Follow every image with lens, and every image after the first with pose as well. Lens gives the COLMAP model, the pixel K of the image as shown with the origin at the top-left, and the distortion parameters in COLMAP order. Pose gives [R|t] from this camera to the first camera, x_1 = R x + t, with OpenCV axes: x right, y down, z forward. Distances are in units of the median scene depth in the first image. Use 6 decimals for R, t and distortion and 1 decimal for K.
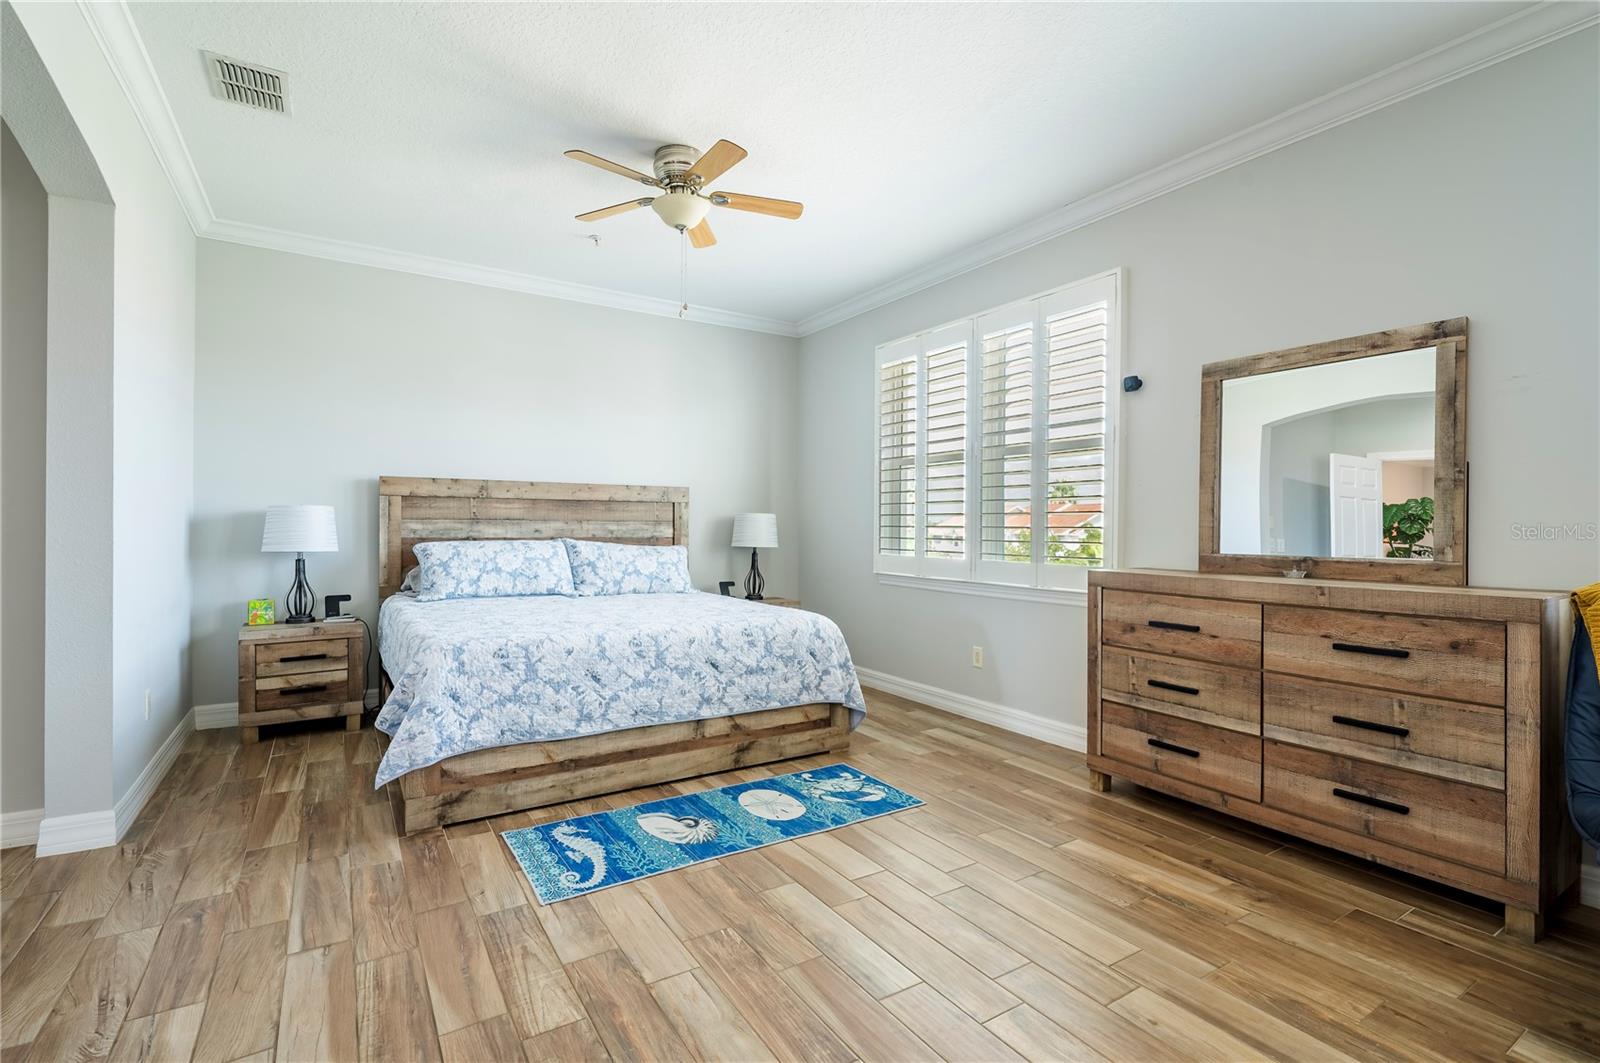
lens RADIAL K [[729.2, 0, 814.3], [0, 729.2, 530.4], [0, 0, 1]] dist [-0.003989, -0.002991]
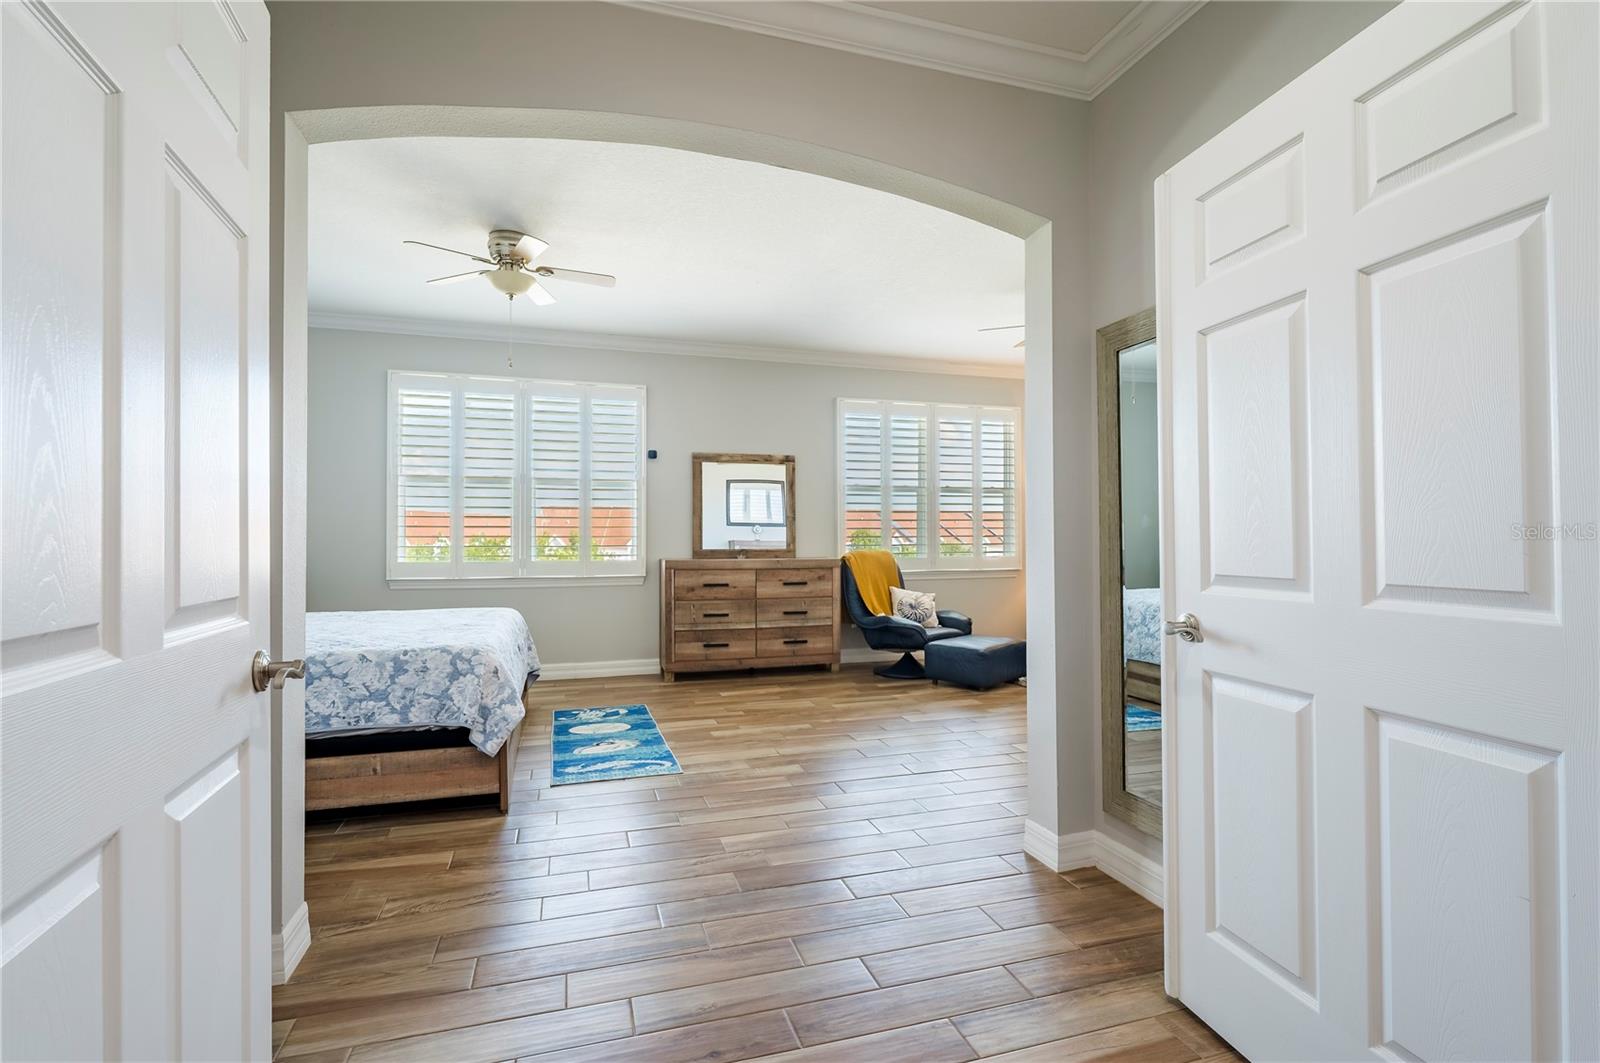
lens RADIAL K [[729.2, 0, 785.7], [0, 729.2, 522.2], [0, 0, 1]] dist [-0.003989, -0.002991]
pose [[0.286353, 0.011560, 0.958055, -1.330751], [0.006734, 0.999878, -0.014077, -0.012623], [-0.958101, 0.010482, 0.286240, 0.221203]]
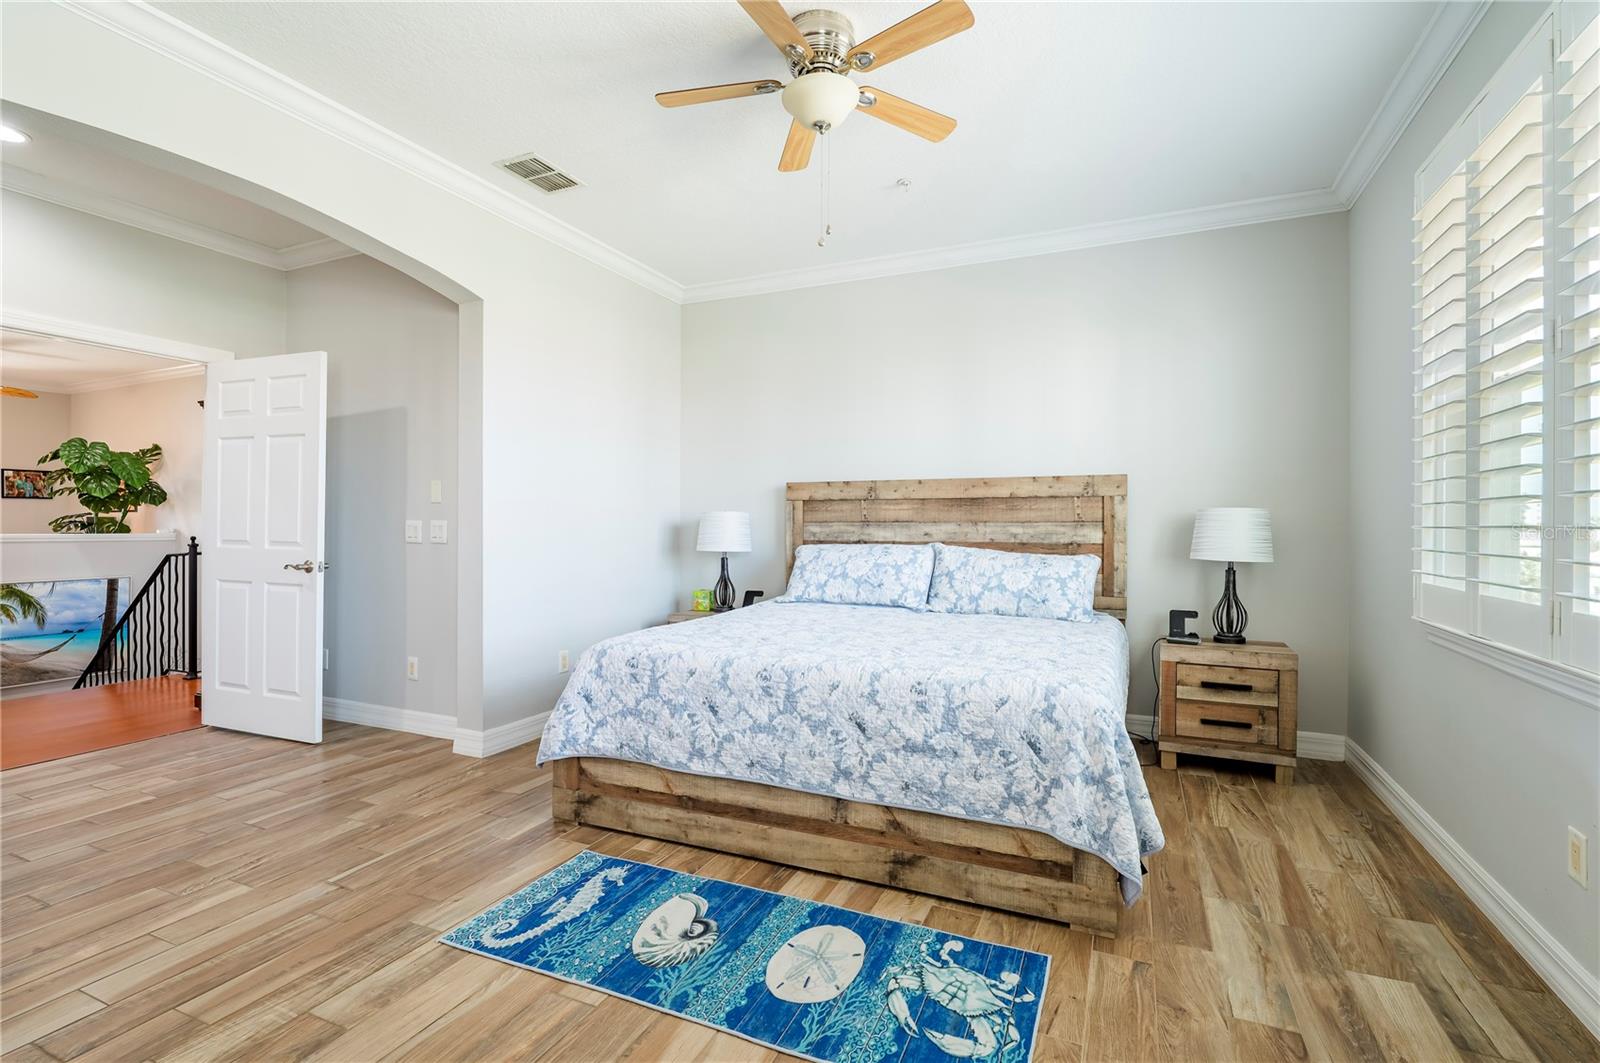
lens RADIAL K [[729.2, 0, 805.2], [0, 729.2, 527.5], [0, 0, 1]] dist [-0.003989, -0.002991]
pose [[0.549244, -0.004747, -0.835649, 0.463632], [-0.002377, 0.999971, -0.007243, -0.001064], [0.835659, 0.005964, 0.549217, 0.627054]]
